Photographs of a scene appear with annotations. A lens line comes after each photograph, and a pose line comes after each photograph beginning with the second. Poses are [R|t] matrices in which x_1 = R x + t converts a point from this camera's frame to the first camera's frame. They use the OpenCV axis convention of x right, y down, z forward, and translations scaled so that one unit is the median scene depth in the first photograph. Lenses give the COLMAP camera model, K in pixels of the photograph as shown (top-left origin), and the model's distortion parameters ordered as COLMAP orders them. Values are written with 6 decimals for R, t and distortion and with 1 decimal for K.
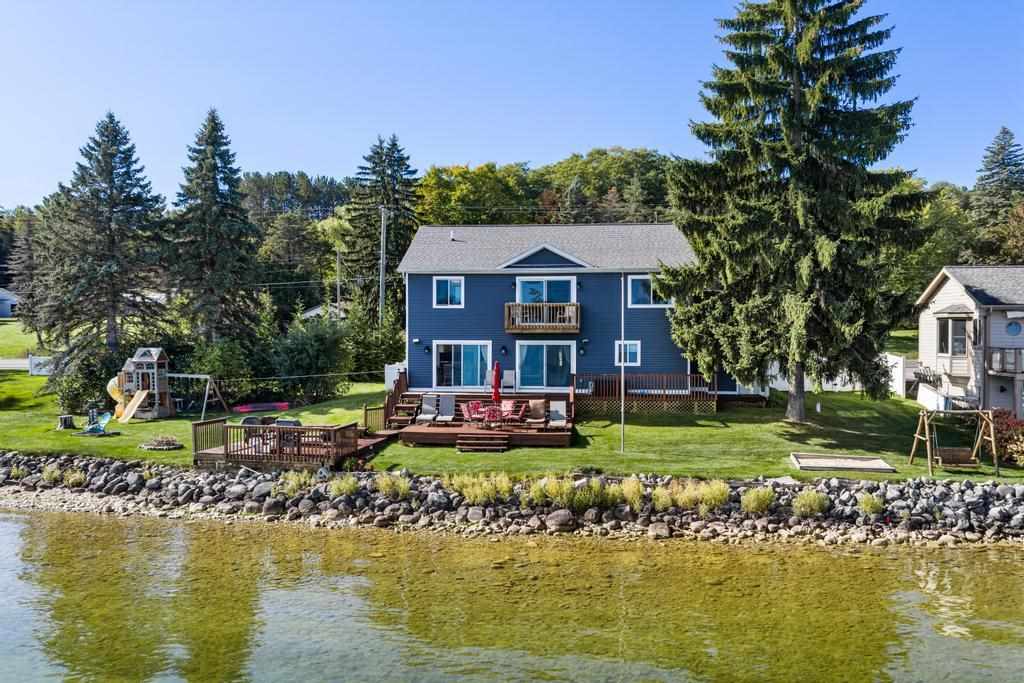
lens RADIAL K [[843.4, 0, 512.0], [0, 843.4, 341.5], [0, 0, 1]] dist [0.009215, 0.002314]
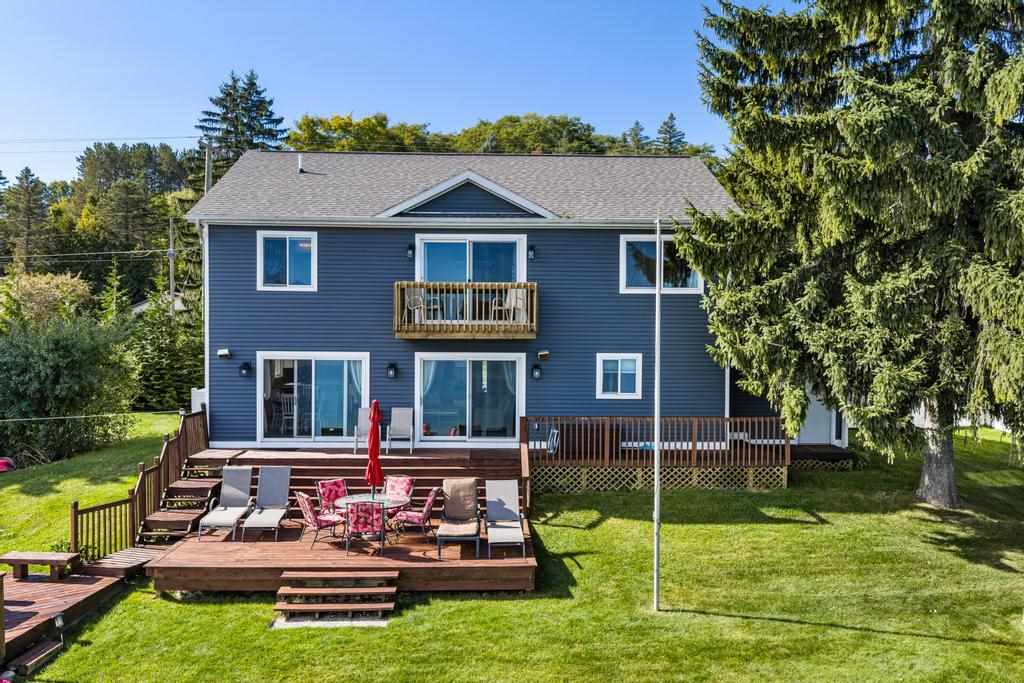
lens RADIAL K [[843.4, 0, 512.0], [0, 843.4, 341.5], [0, 0, 1]] dist [0.009215, 0.002314]
pose [[0.992427, 0.002750, 0.122804, 0.000082], [-0.003261, 0.999987, 0.003962, -0.010538], [-0.122792, -0.004332, 0.992423, 0.462217]]
